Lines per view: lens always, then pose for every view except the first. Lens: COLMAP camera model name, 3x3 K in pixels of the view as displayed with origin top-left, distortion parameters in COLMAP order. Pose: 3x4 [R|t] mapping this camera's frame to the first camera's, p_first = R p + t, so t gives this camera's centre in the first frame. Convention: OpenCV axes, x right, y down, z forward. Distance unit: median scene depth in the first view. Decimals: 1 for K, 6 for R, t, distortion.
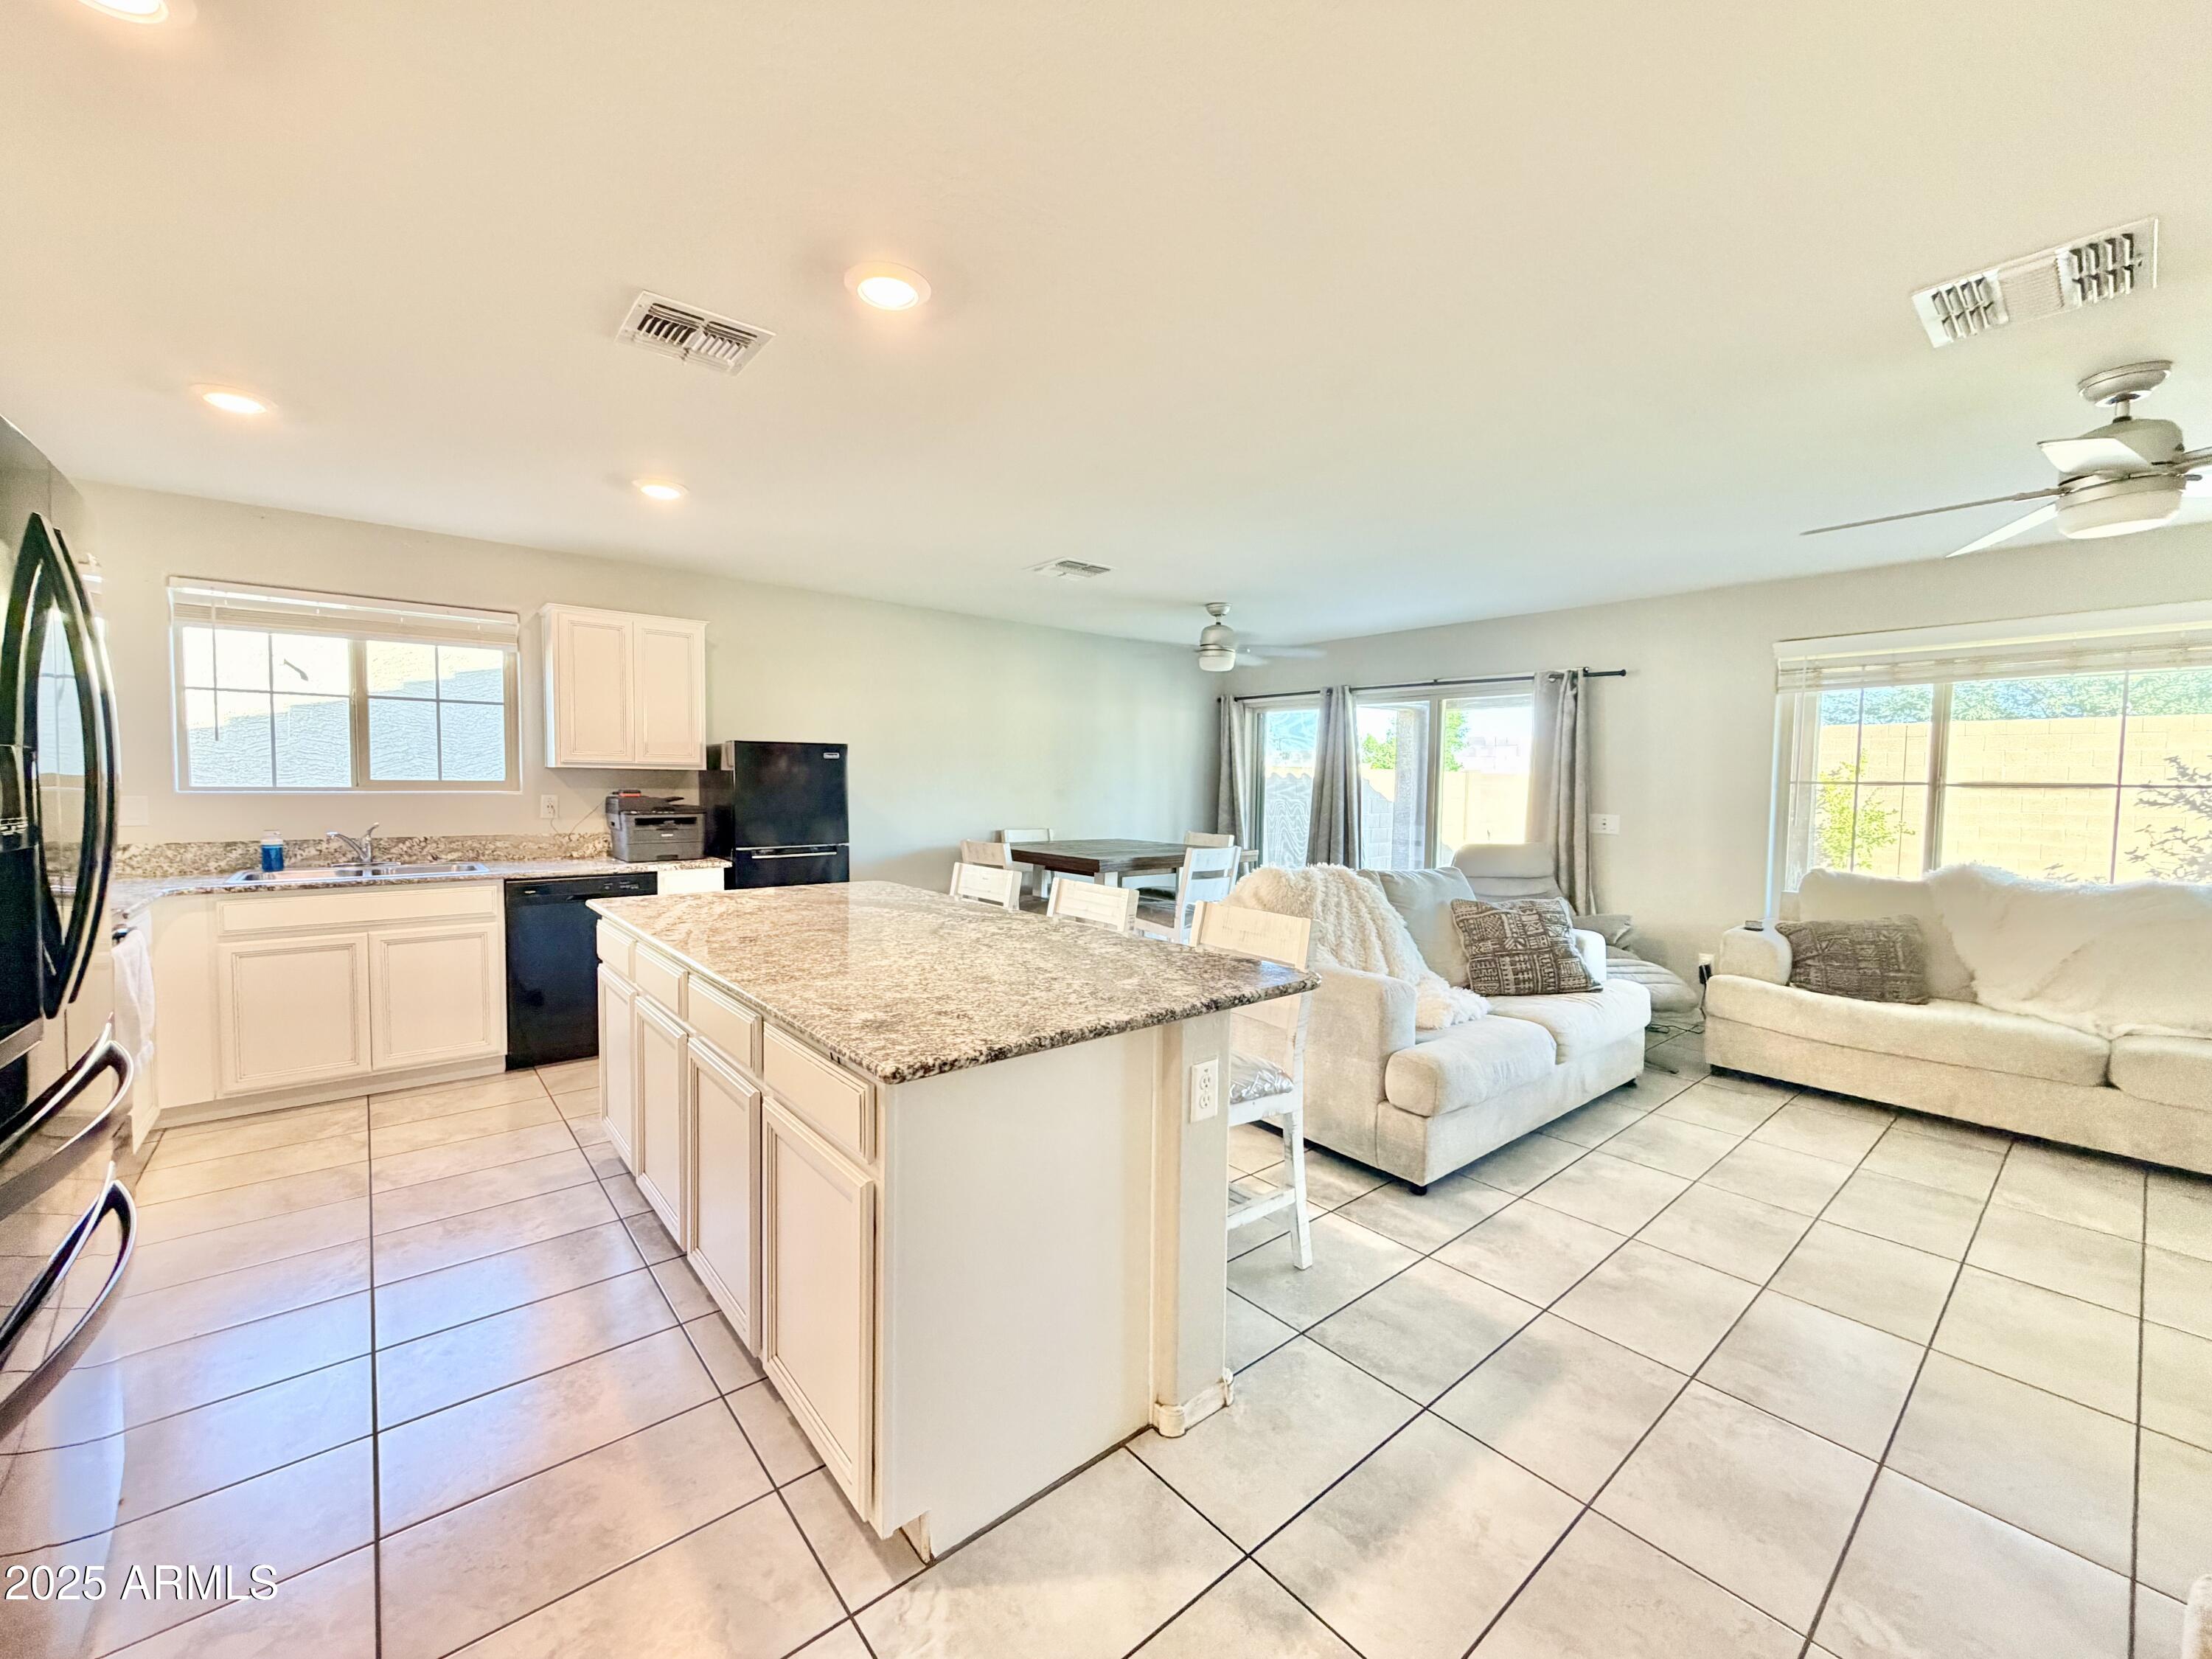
lens RADIAL K [[879.0, 0, 1110.1], [0, 879.0, 821.9], [0, 0, 1]] dist [0.000745, -0.000009]
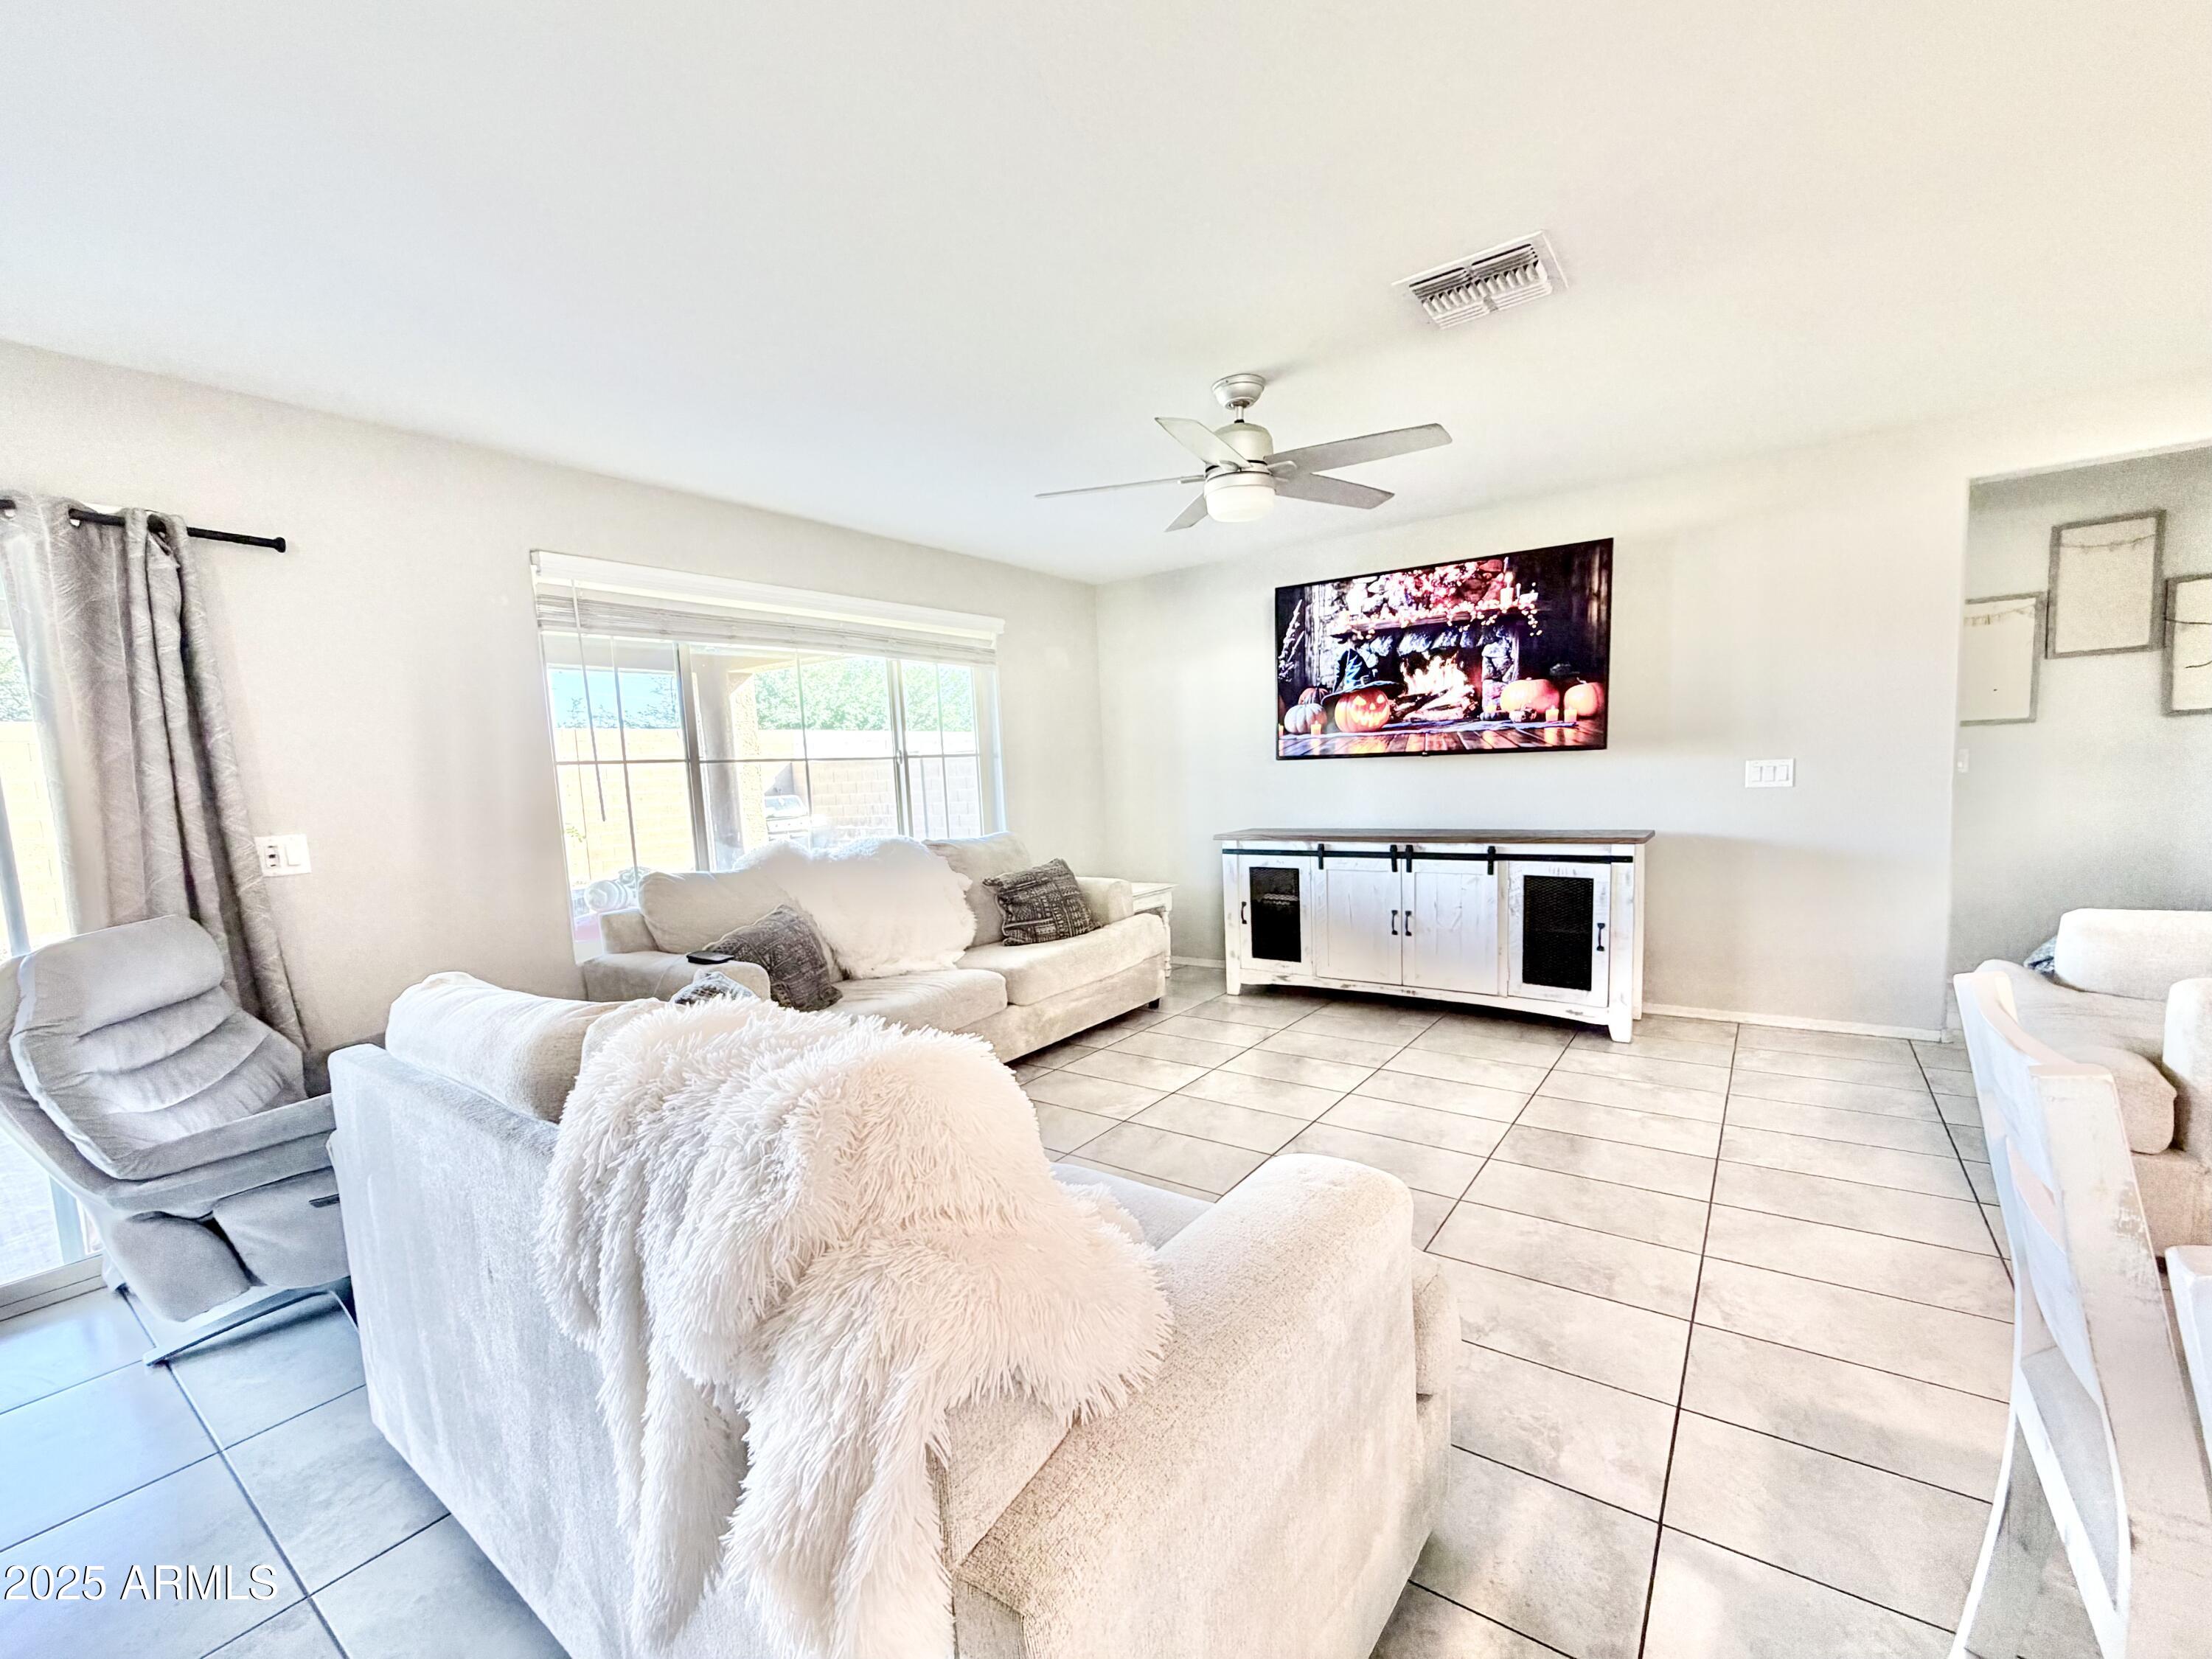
lens RADIAL K [[932.0, 0, 1088.6], [0, 932.0, 874.3], [0, 0, 1]] dist [0.003338, 0.000146]
pose [[-0.227770, -0.107148, 0.967802, -0.057758], [0.091276, 0.987201, 0.130777, -0.019209], [-0.969427, 0.118124, -0.215075, 0.894940]]
